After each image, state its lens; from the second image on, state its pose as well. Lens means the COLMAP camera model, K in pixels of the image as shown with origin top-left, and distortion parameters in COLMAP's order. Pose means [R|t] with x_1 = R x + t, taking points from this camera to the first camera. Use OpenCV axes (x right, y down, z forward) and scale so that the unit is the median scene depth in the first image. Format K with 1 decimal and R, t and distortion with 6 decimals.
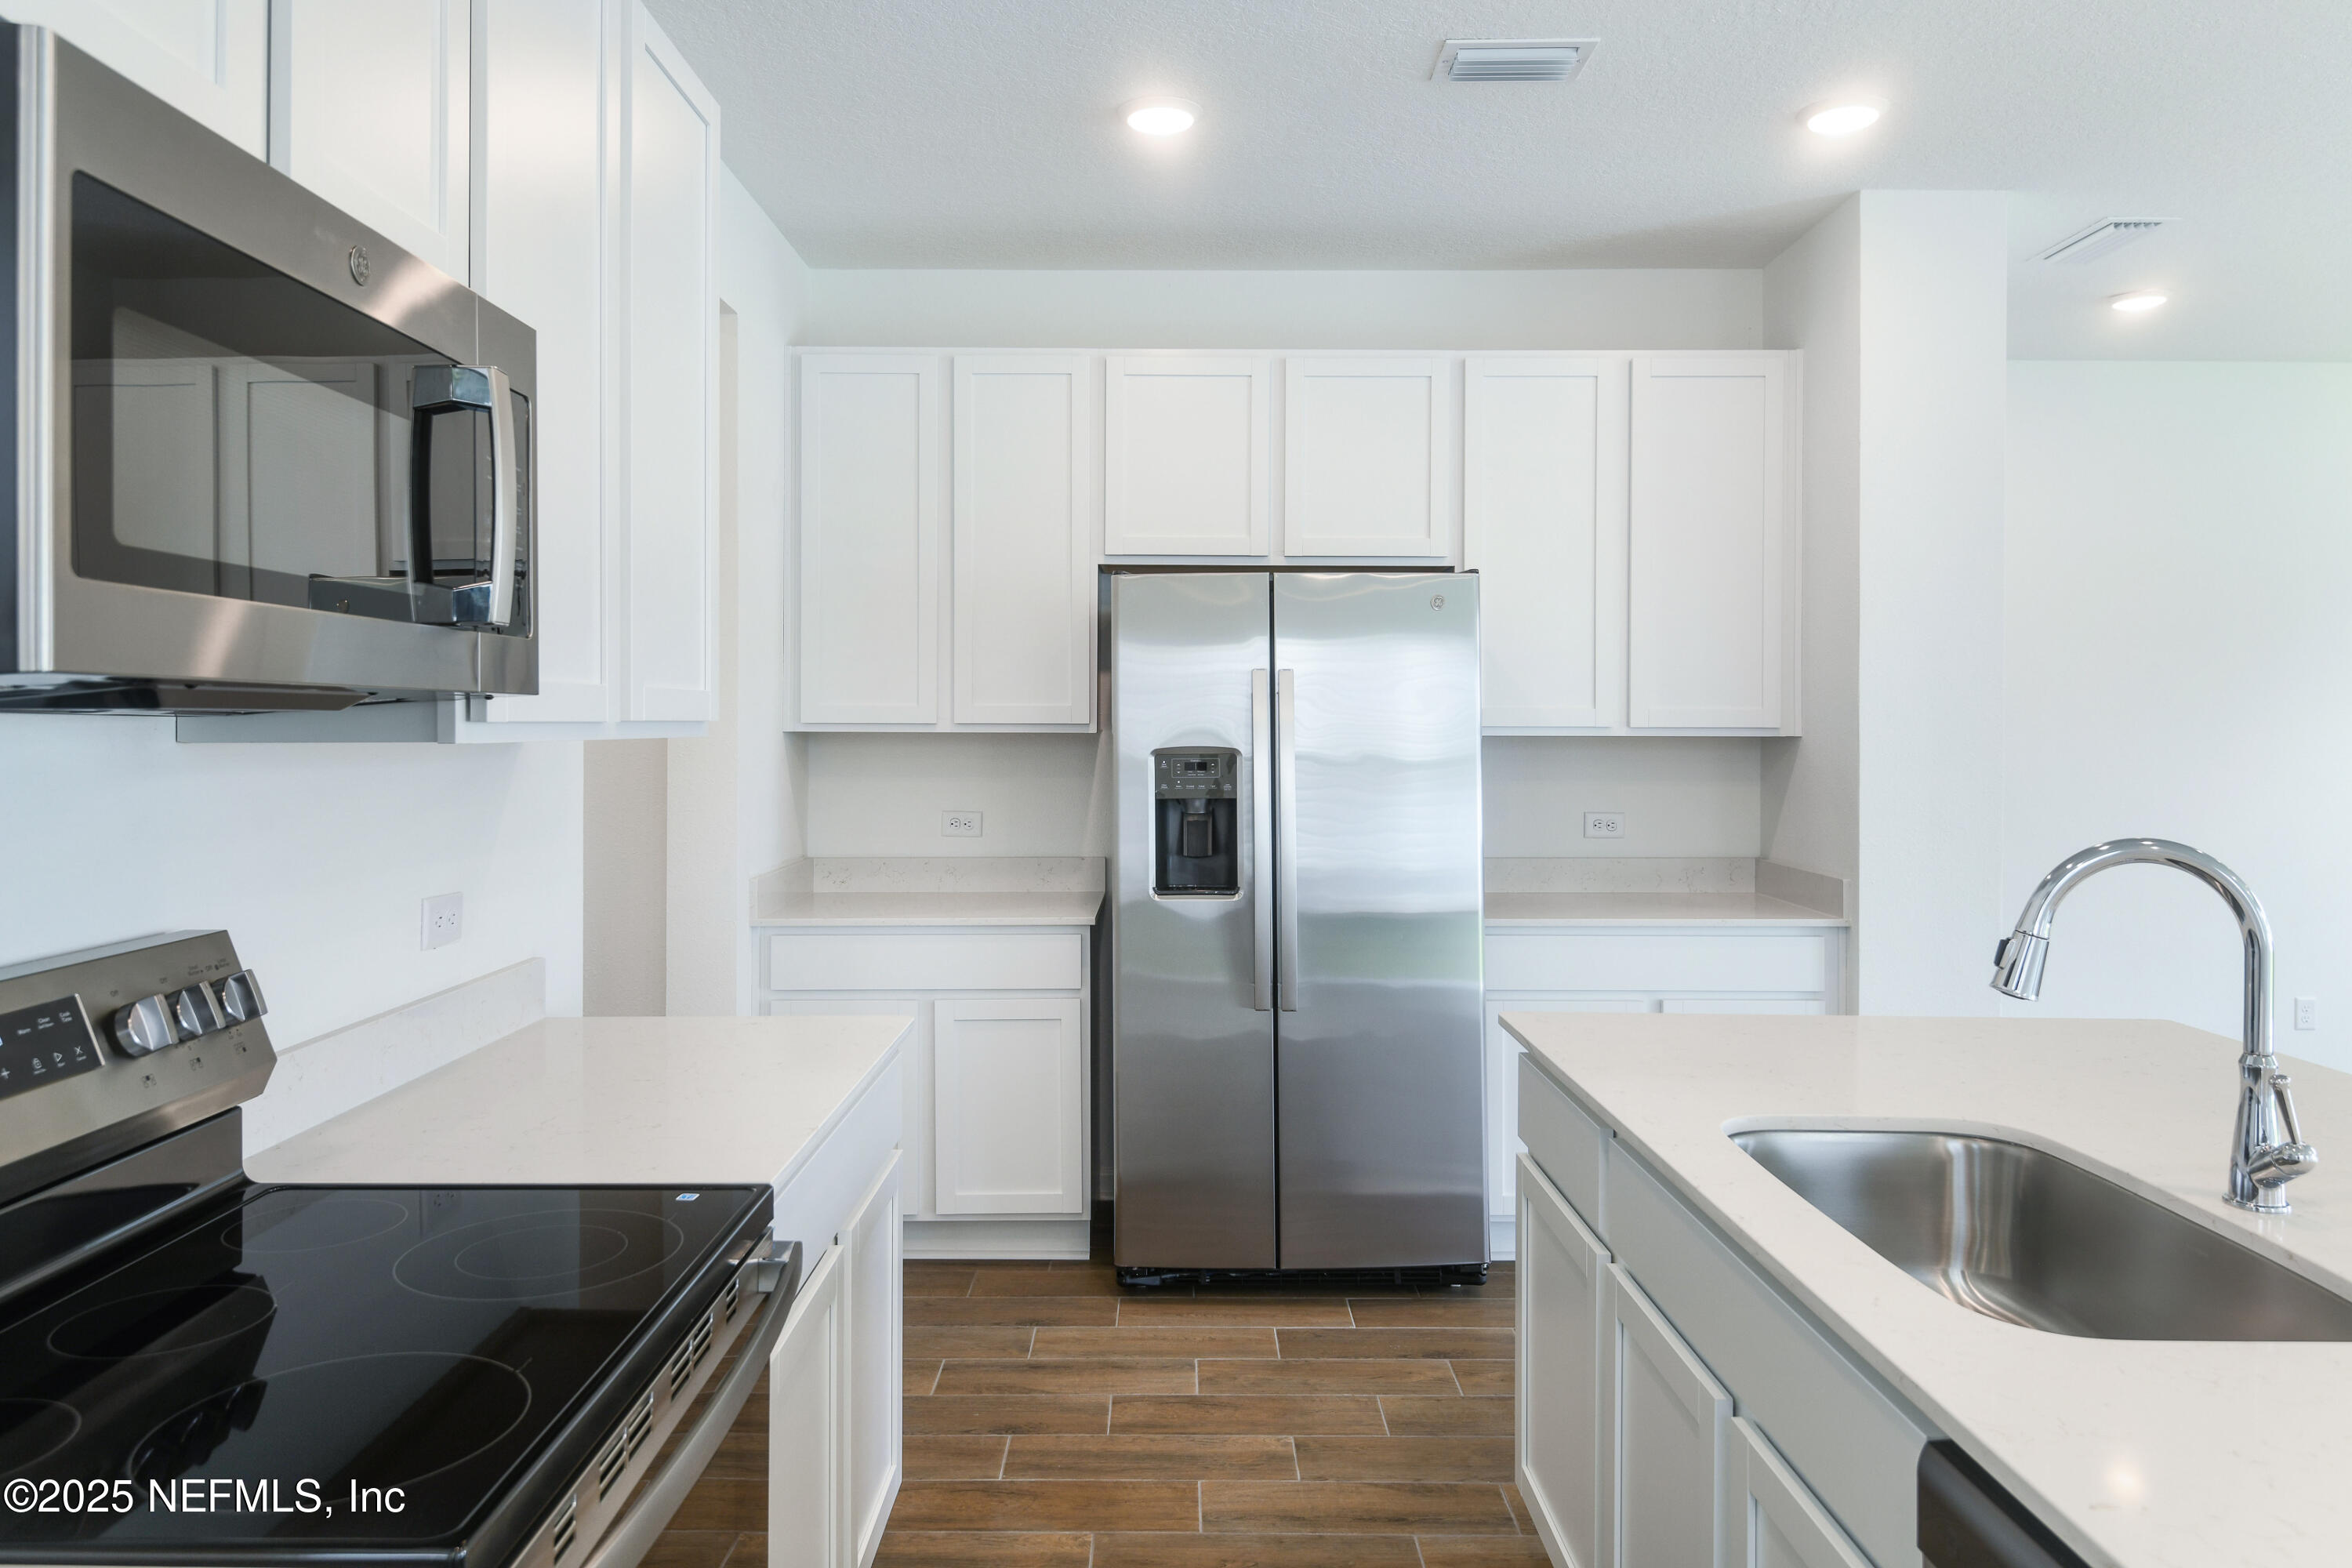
lens RADIAL K [[1543.4, 0, 1164.6], [0, 1543.4, 731.7], [0, 0, 1]] dist [-0.020237, -0.000455]
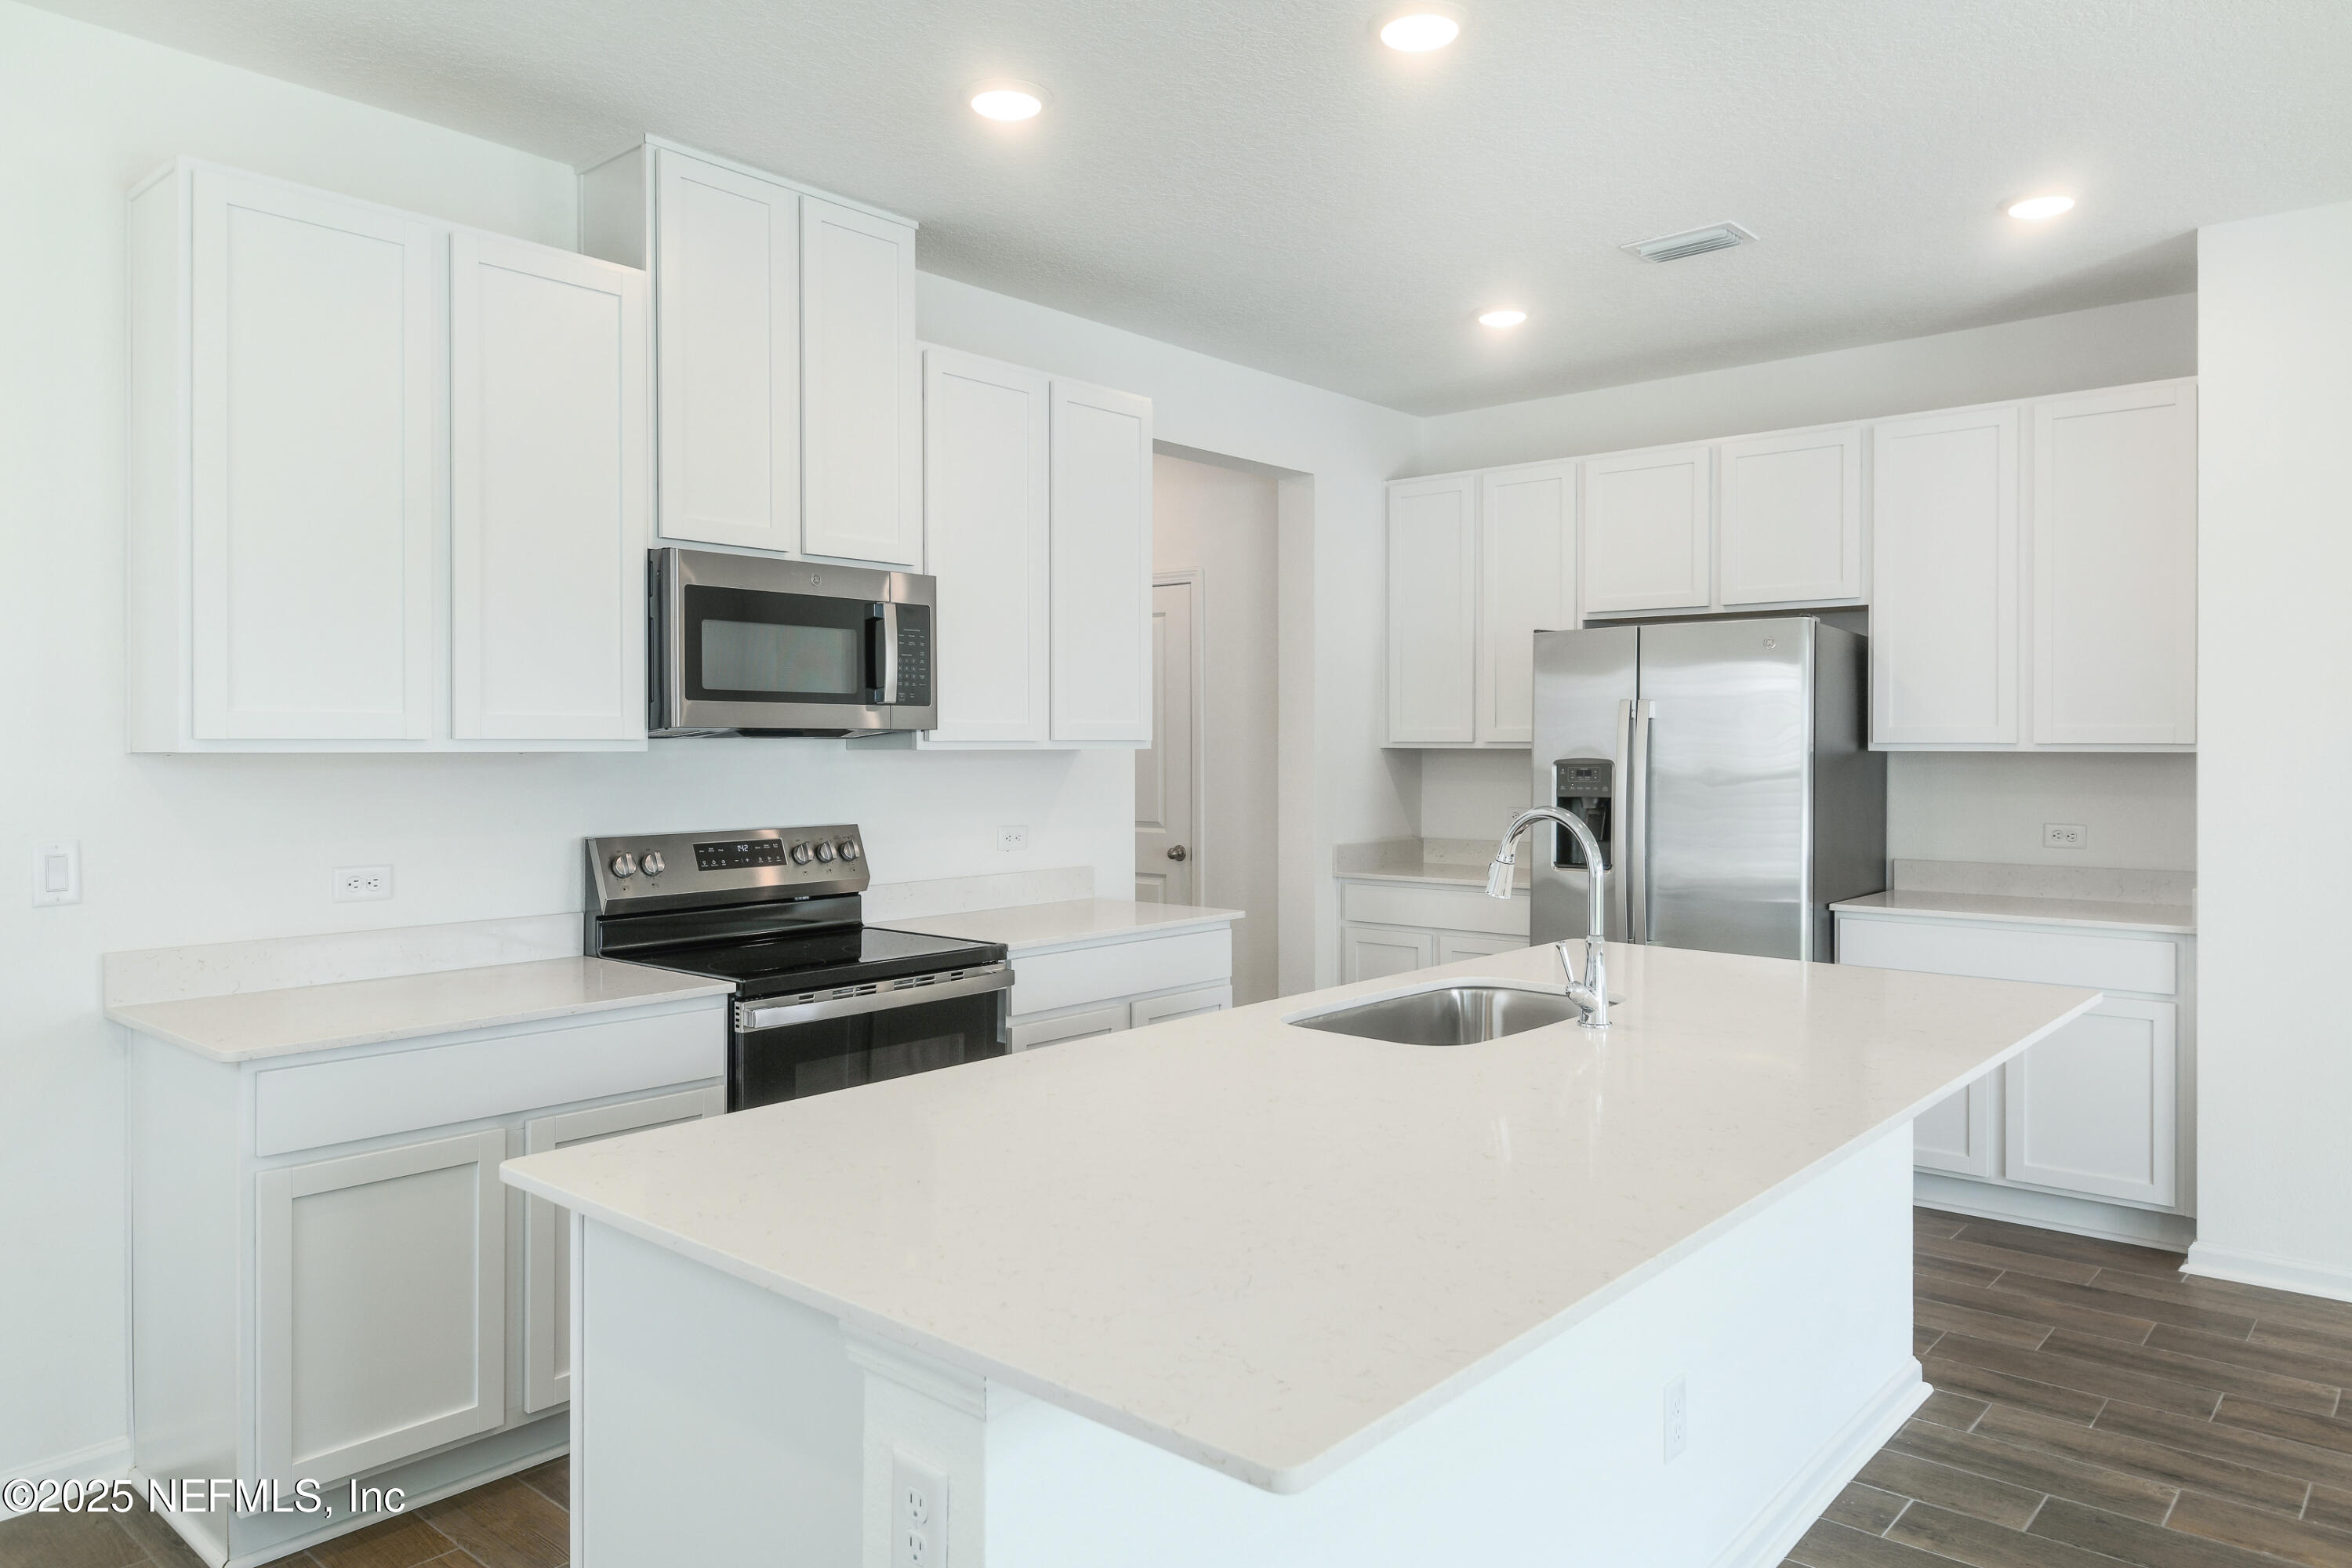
lens RADIAL K [[1543.4, 0, 1182.6], [0, 1543.4, 779.0], [0, 0, 1]] dist [-0.020237, -0.000455]
pose [[0.745259, 0.012351, -0.666660, 1.330666], [-0.001175, 0.999851, 0.017211, 0.010045], [0.666774, -0.012043, 0.745163, -0.477186]]
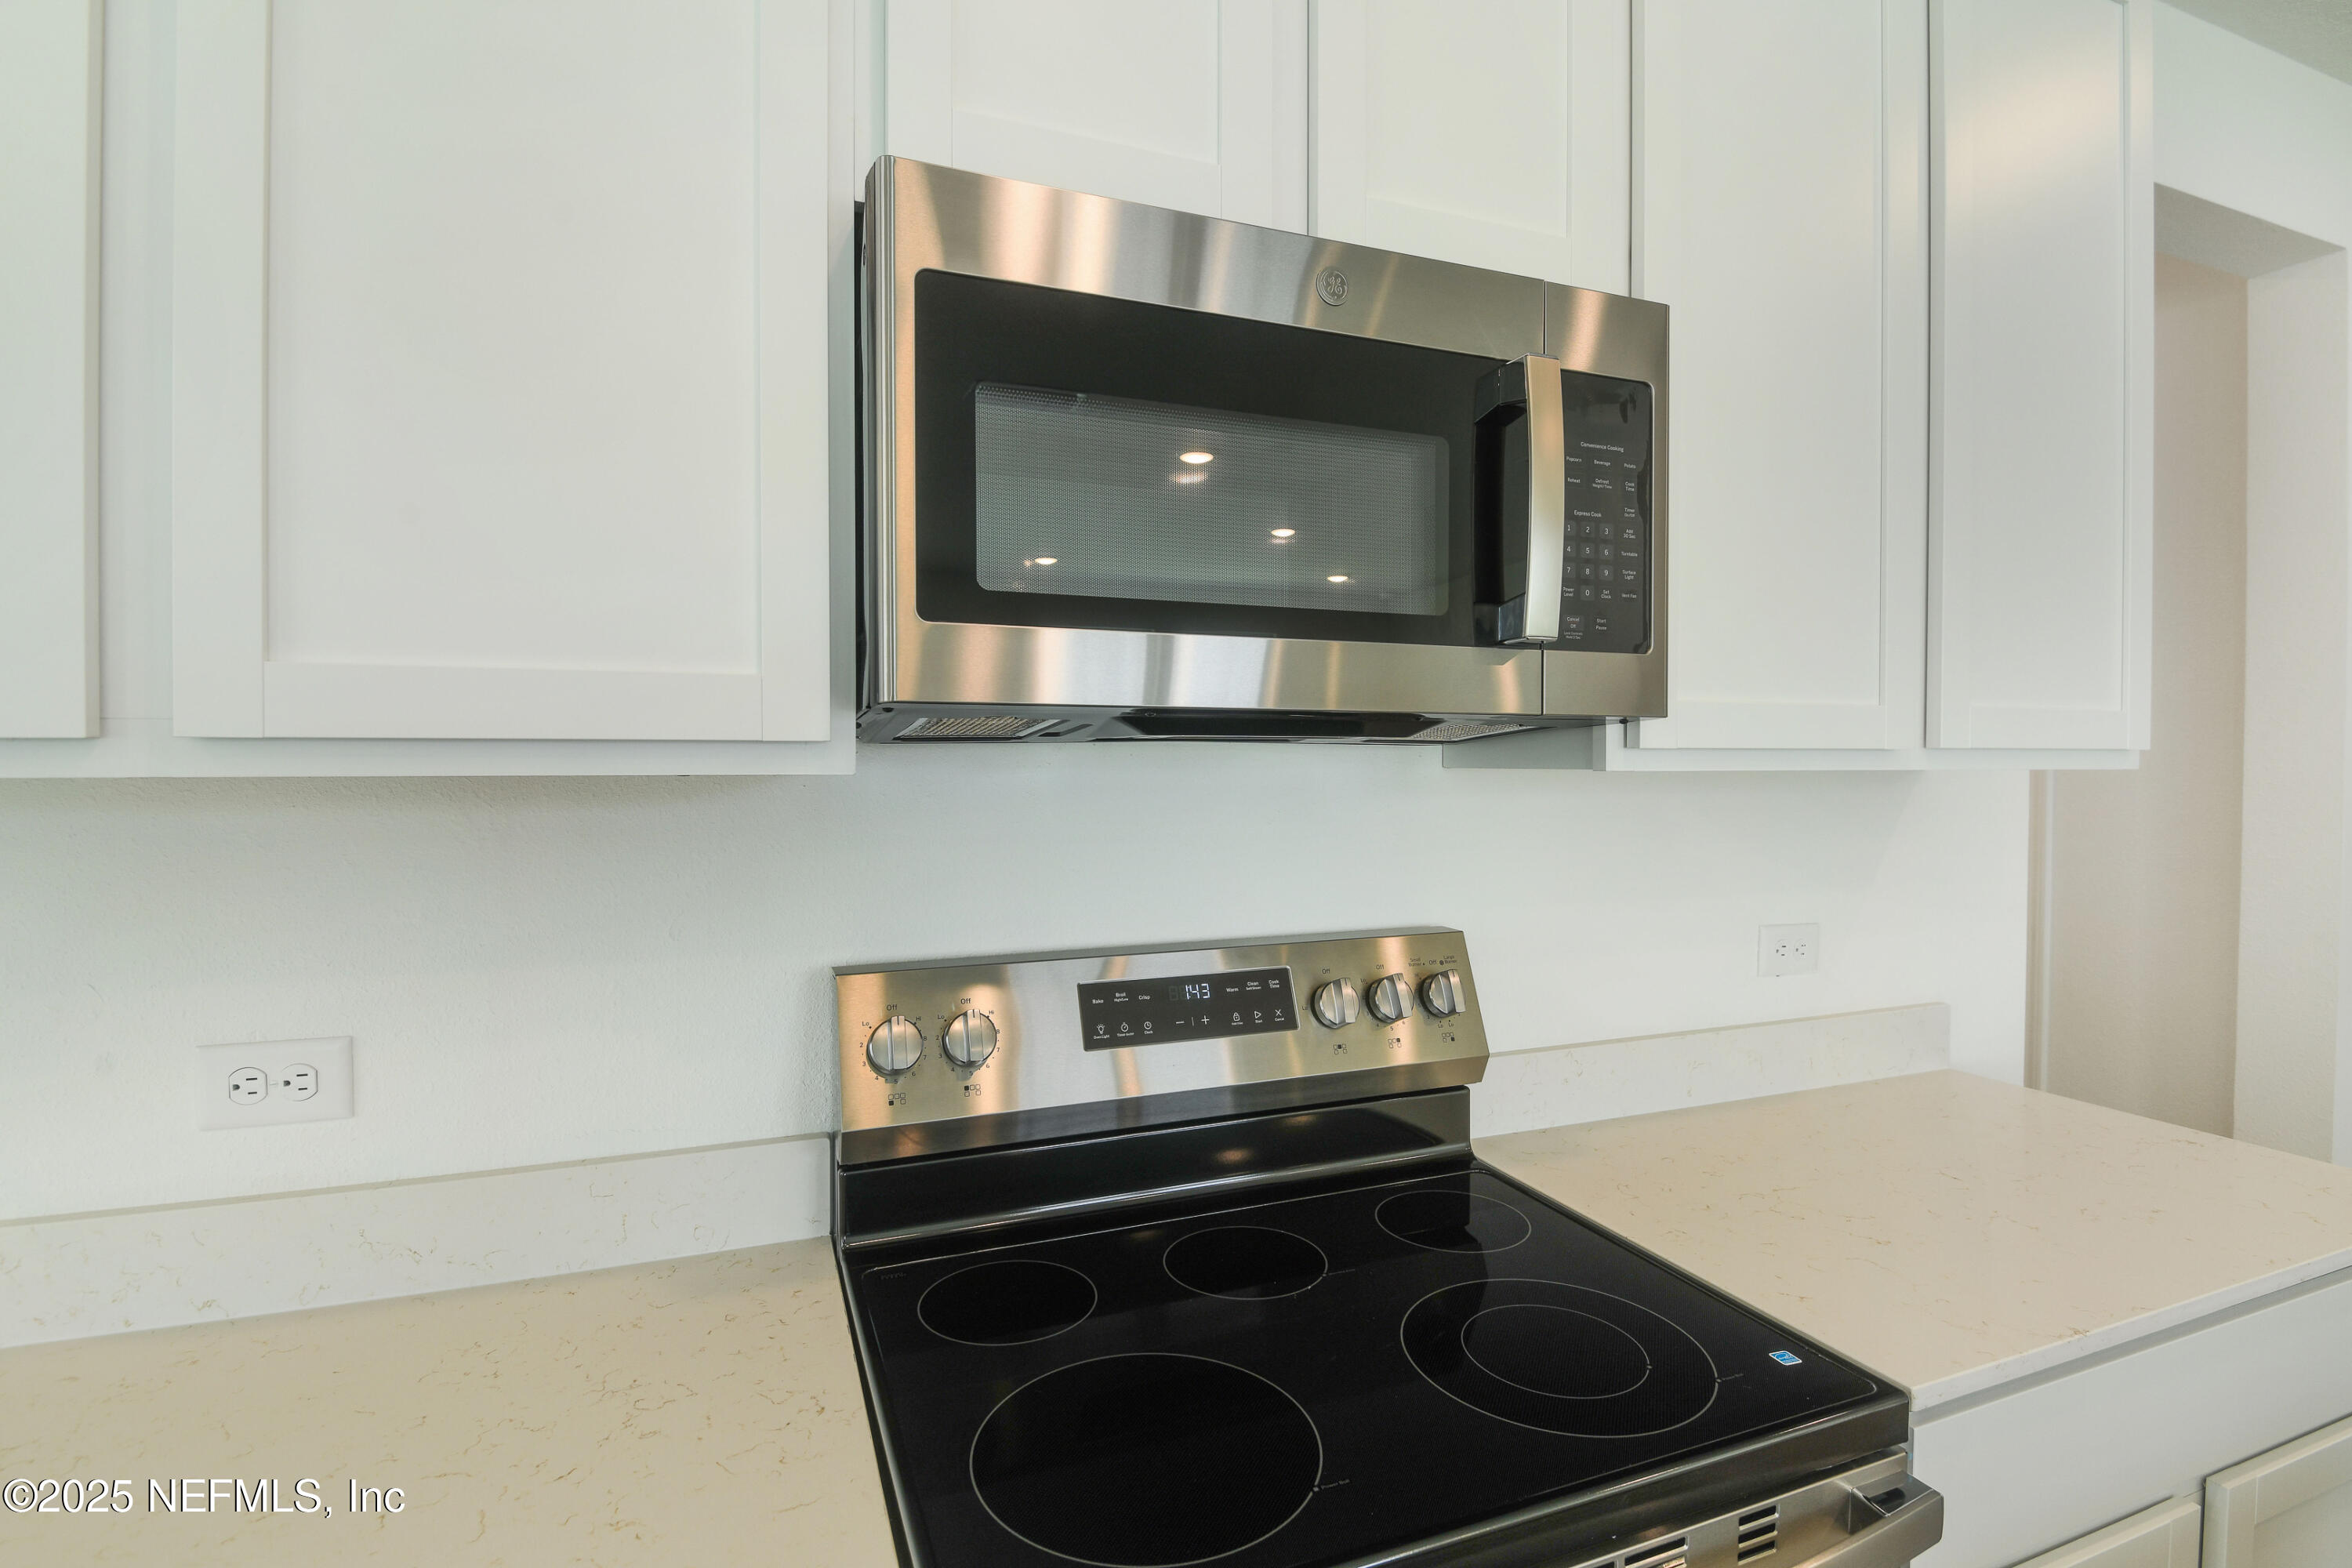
lens RADIAL K [[1133.4, 0, 1192.9], [0, 1133.4, 769.0], [0, 0, 1]] dist [-0.000480, -0.001304]
pose [[0.363408, -0.000718, -0.931630, 0.099959], [-0.001233, 0.999998, -0.001251, 0.007438], [0.931629, 0.001604, 0.363407, 0.452672]]
